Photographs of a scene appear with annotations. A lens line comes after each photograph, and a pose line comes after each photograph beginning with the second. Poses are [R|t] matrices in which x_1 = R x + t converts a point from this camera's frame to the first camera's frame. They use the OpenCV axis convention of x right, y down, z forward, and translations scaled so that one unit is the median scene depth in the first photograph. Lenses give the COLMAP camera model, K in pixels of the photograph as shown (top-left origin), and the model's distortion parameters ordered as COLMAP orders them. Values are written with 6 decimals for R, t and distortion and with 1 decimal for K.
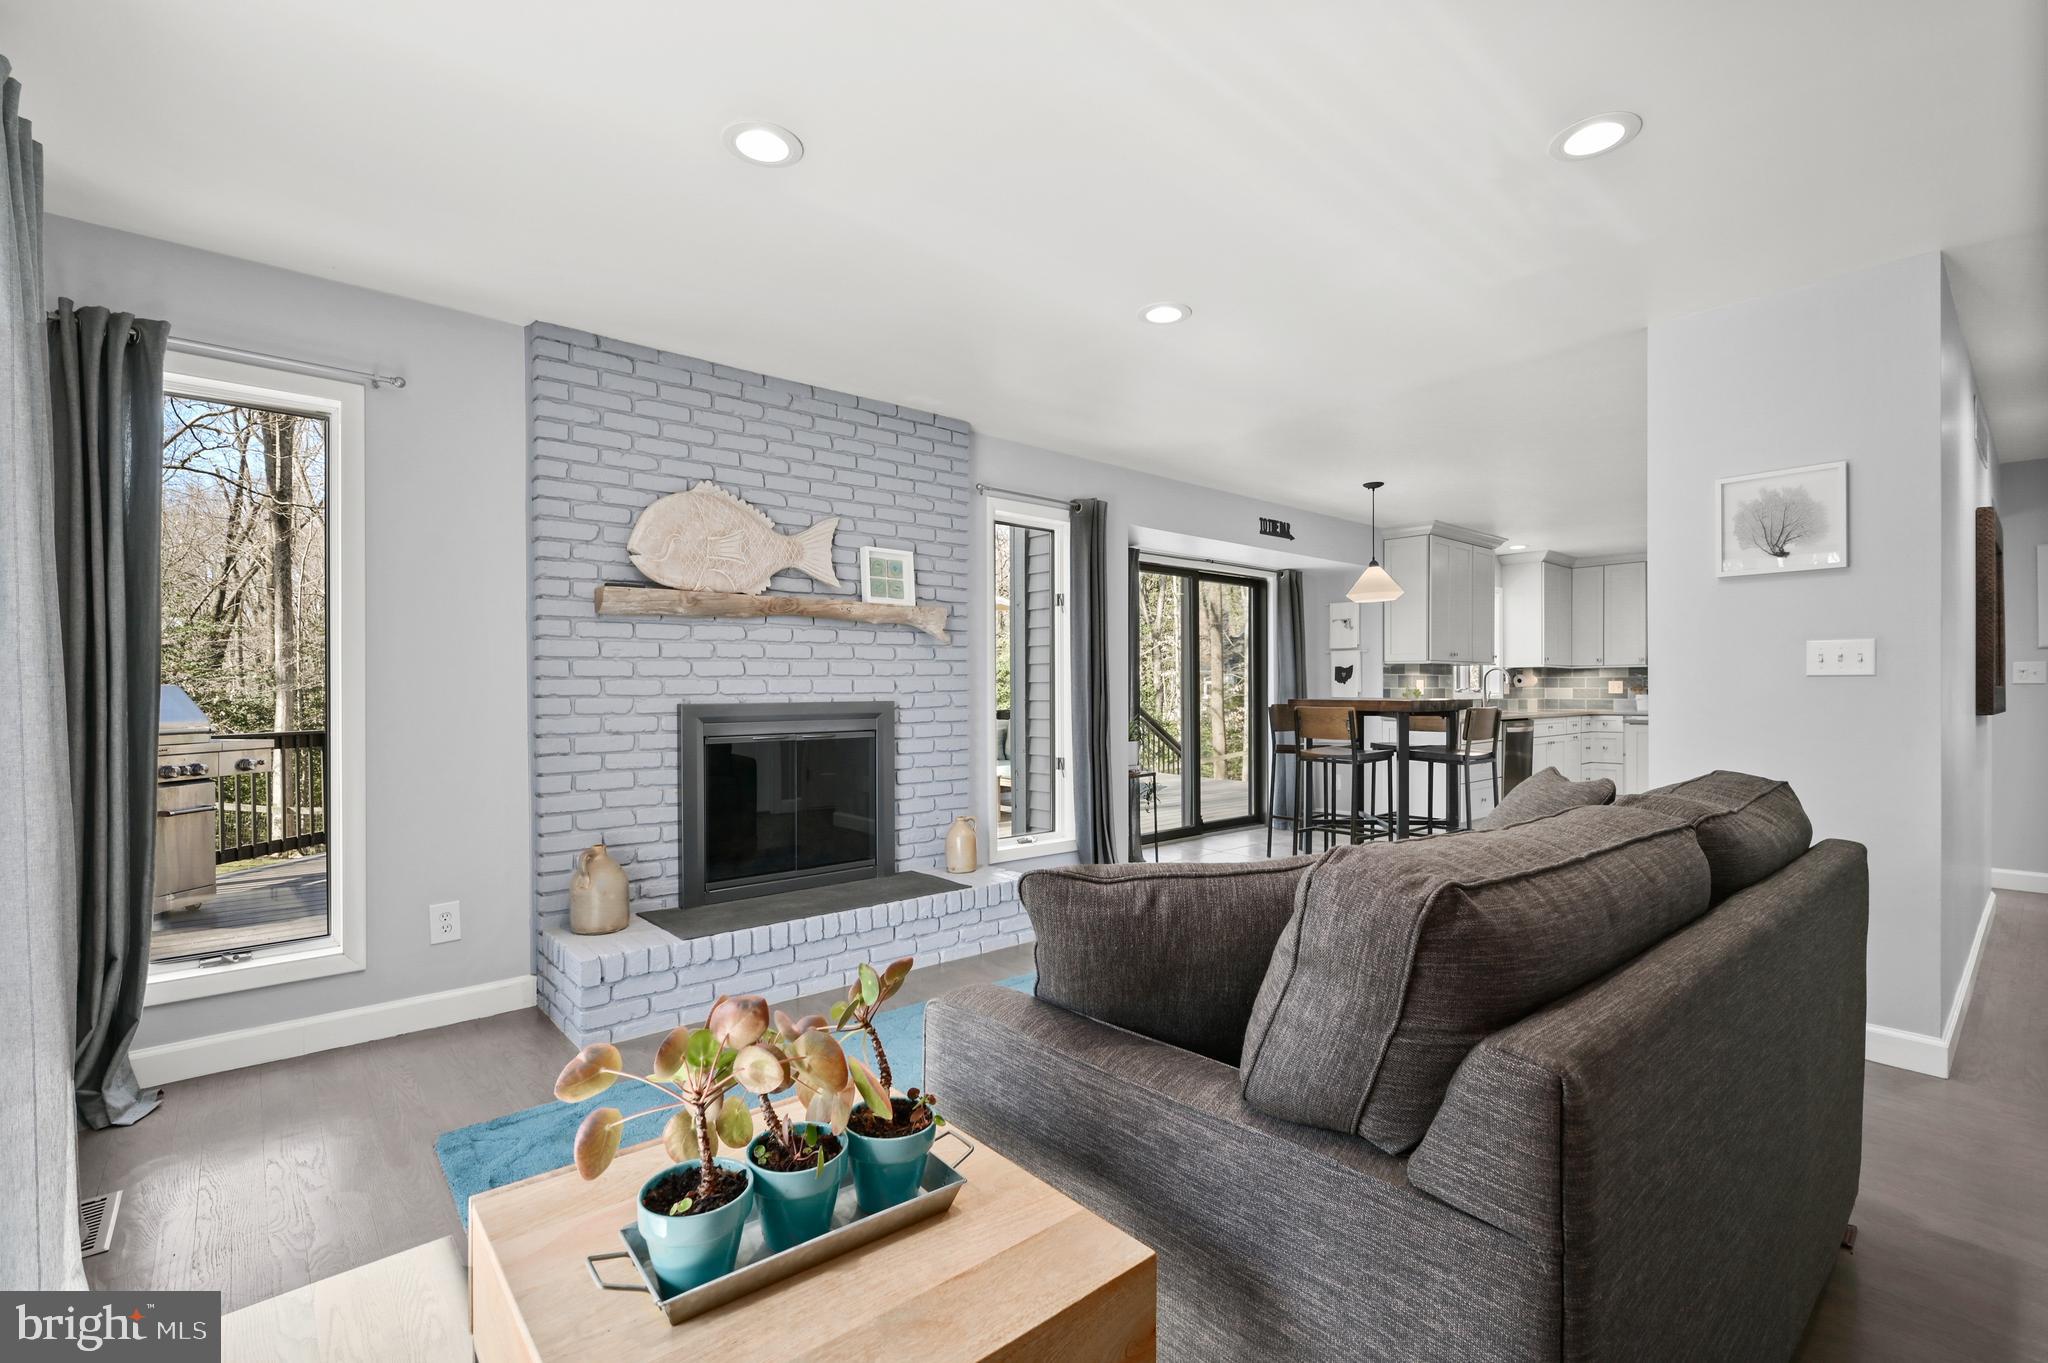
lens RADIAL K [[898.7, 0, 1032.0], [0, 898.7, 692.0], [0, 0, 1]] dist [0.001748, 0.000125]
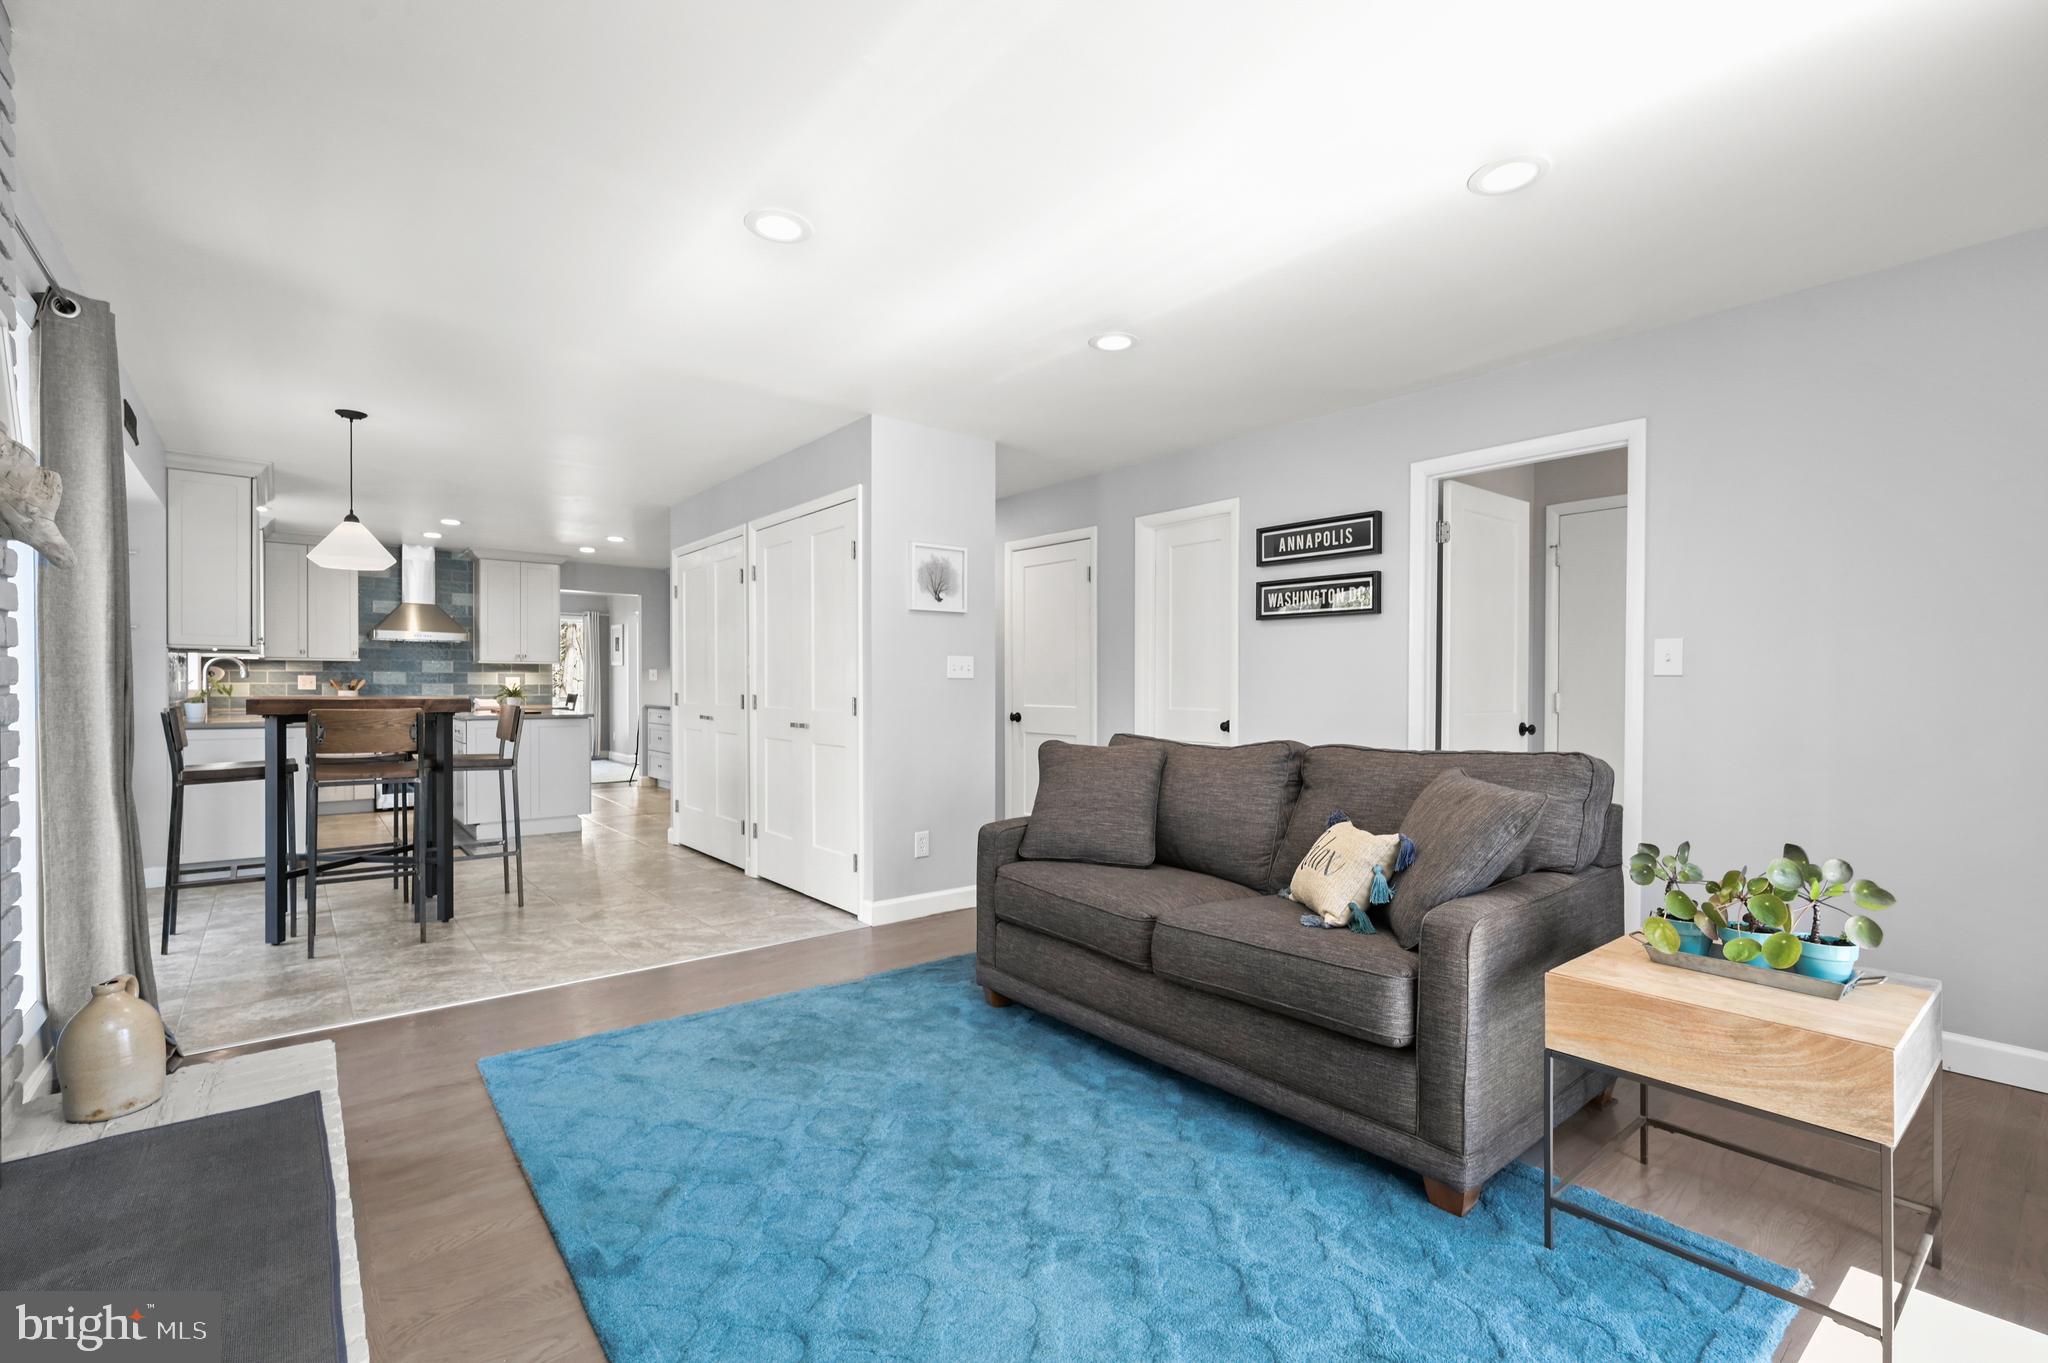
lens RADIAL K [[898.7, 0, 1032.0], [0, 898.7, 692.0], [0, 0, 1]] dist [0.001748, 0.000125]
pose [[0.025215, -0.004430, 0.999672, -0.278509], [-0.000404, 0.999990, 0.004442, -0.000130], [-0.999682, -0.000516, 0.025213, 0.311084]]
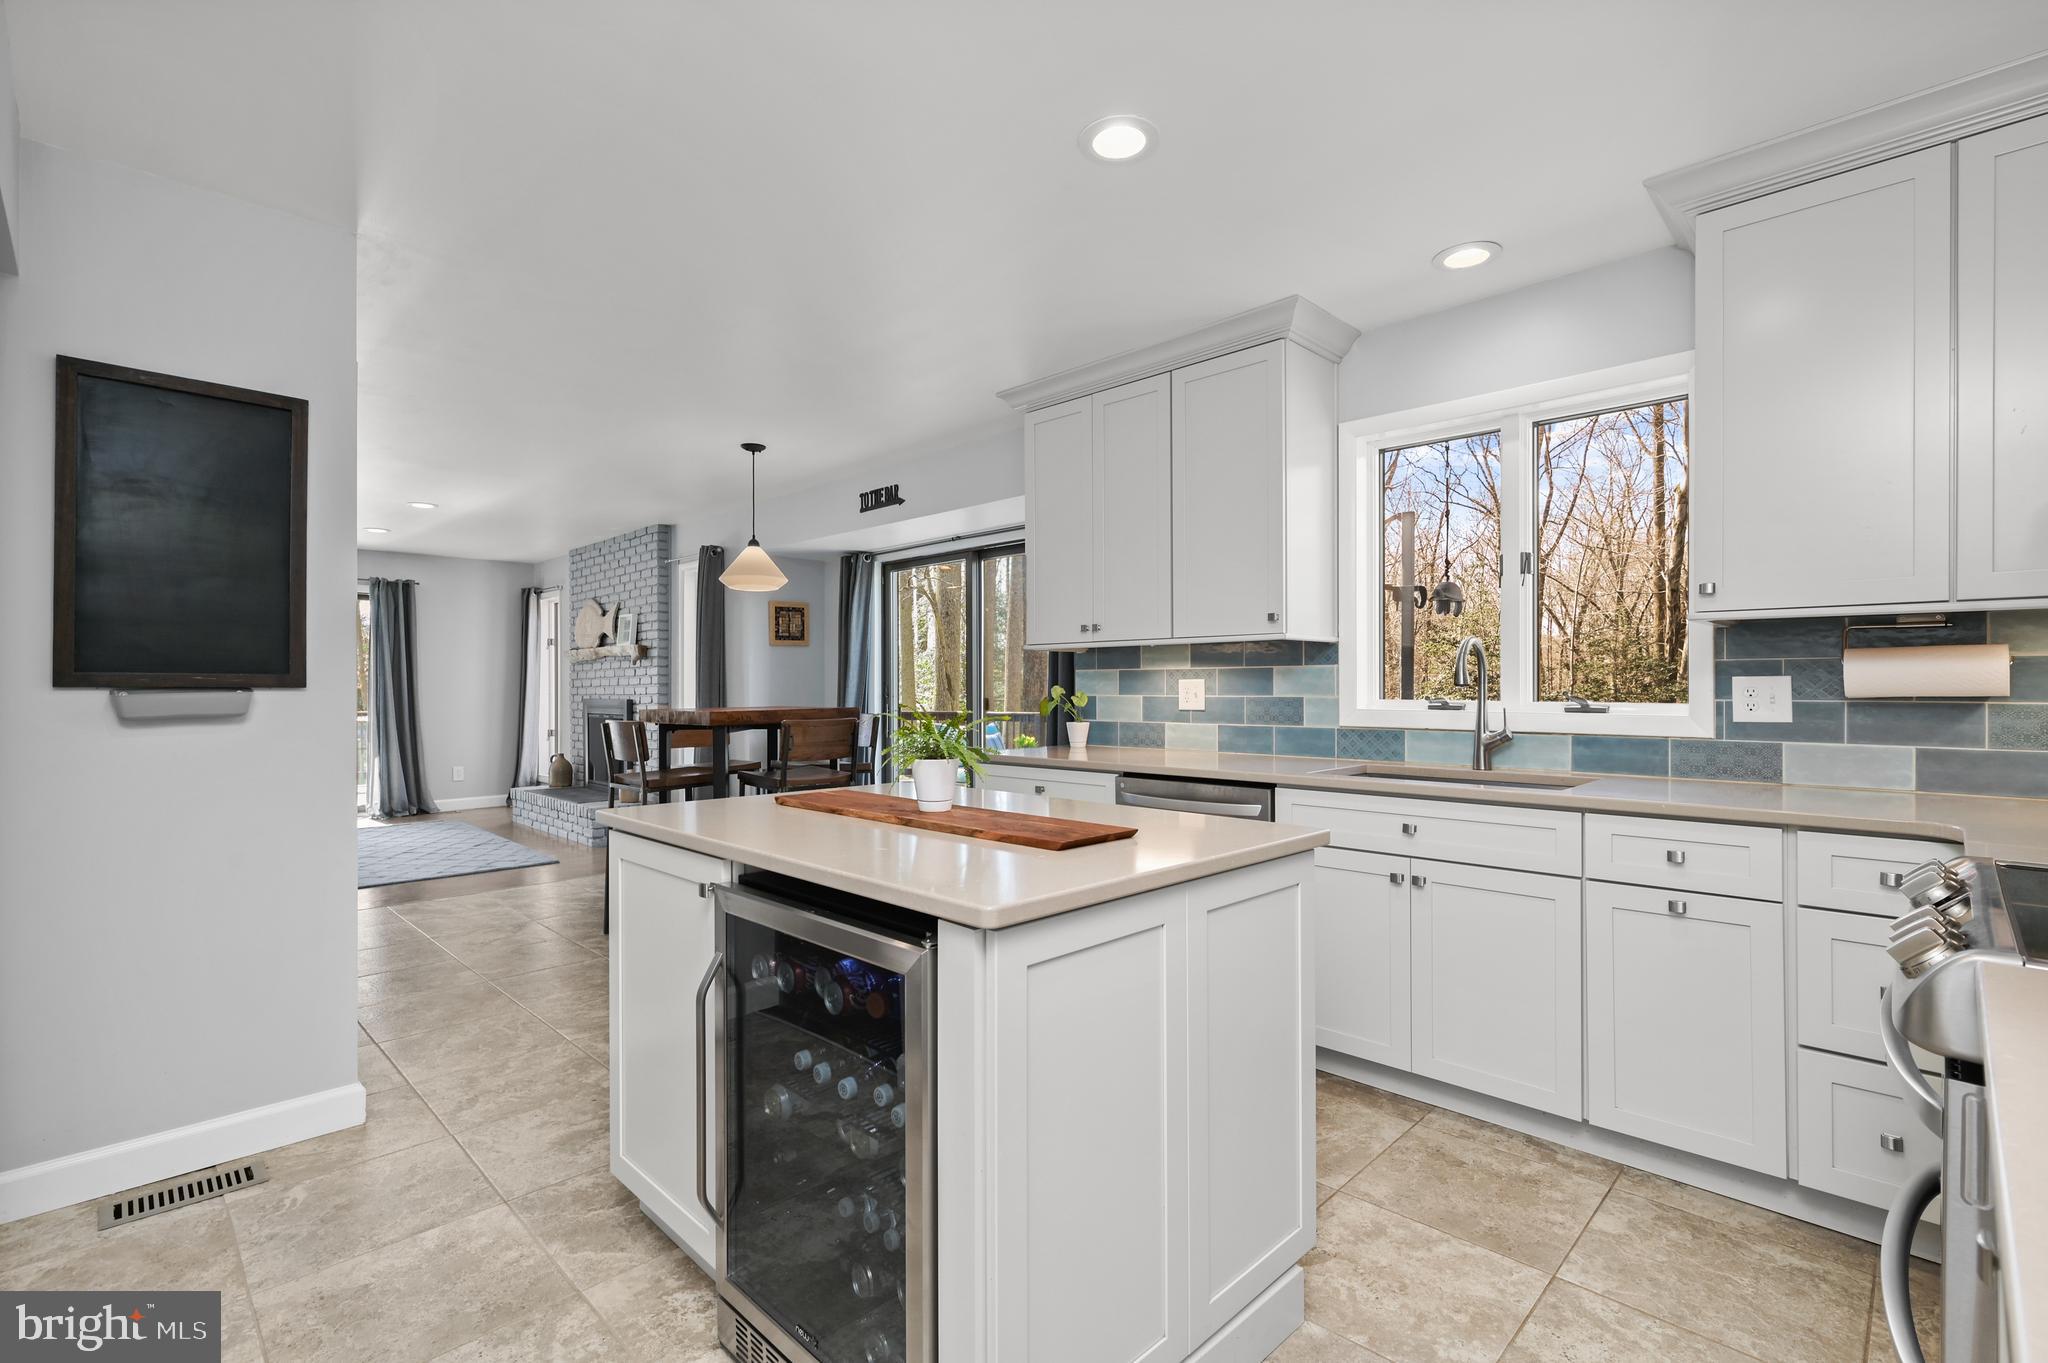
lens RADIAL K [[929.9, 0, 1034.6], [0, 929.9, 686.9], [0, 0, 1]] dist [-0.000558, 0.000059]
pose [[0.077654, 0.001007, -0.996980, 0.949911], [-0.001198, 0.999999, 0.000916, -0.009936], [0.996980, 0.001123, 0.077655, 0.908734]]
